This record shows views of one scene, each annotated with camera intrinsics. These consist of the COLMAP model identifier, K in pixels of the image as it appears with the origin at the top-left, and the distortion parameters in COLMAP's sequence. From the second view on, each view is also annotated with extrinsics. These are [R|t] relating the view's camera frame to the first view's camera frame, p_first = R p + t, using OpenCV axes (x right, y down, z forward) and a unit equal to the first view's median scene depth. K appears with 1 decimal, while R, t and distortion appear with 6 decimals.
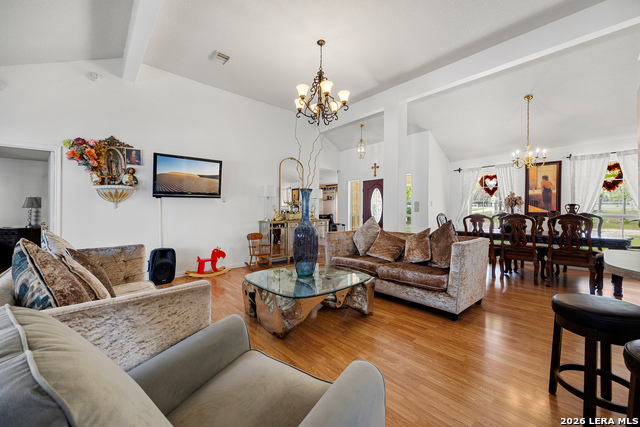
lens RADIAL K [[250.0, 0, 324.0], [0, 250.0, 213.1], [0, 0, 1]] dist [0.001299, -0.000492]
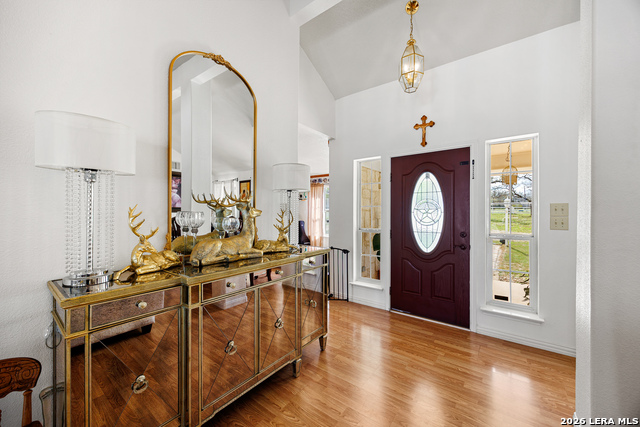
lens RADIAL K [[250.0, 0, 322.6], [0, 250.0, 215.1], [0, 0, 1]] dist [0.001299, -0.000492]
pose [[0.985567, 0.008404, 0.169078, -0.083273], [-0.008763, 0.999961, 0.001378, -0.039388], [-0.169060, -0.002840, 0.985602, 1.053096]]
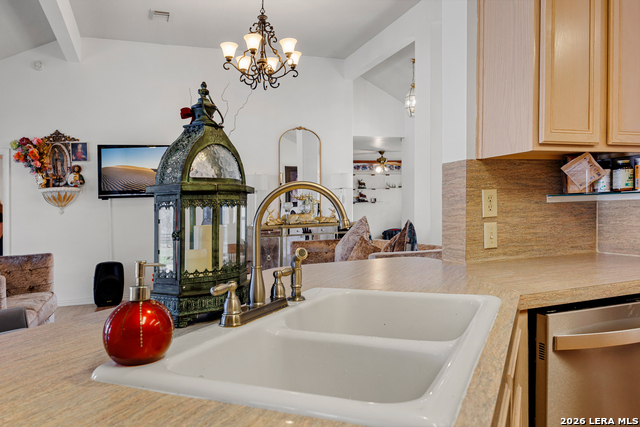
lens RADIAL K [[475.2, 0, 319.2], [0, 475.2, 208.9], [0, 0, 1]] dist [-0.003001, 0.001945]
pose [[0.927851, -0.026252, -0.372026, 0.578968], [0.024714, 0.999655, -0.008904, 0.000384], [0.372131, -0.000933, 0.928180, -0.177858]]
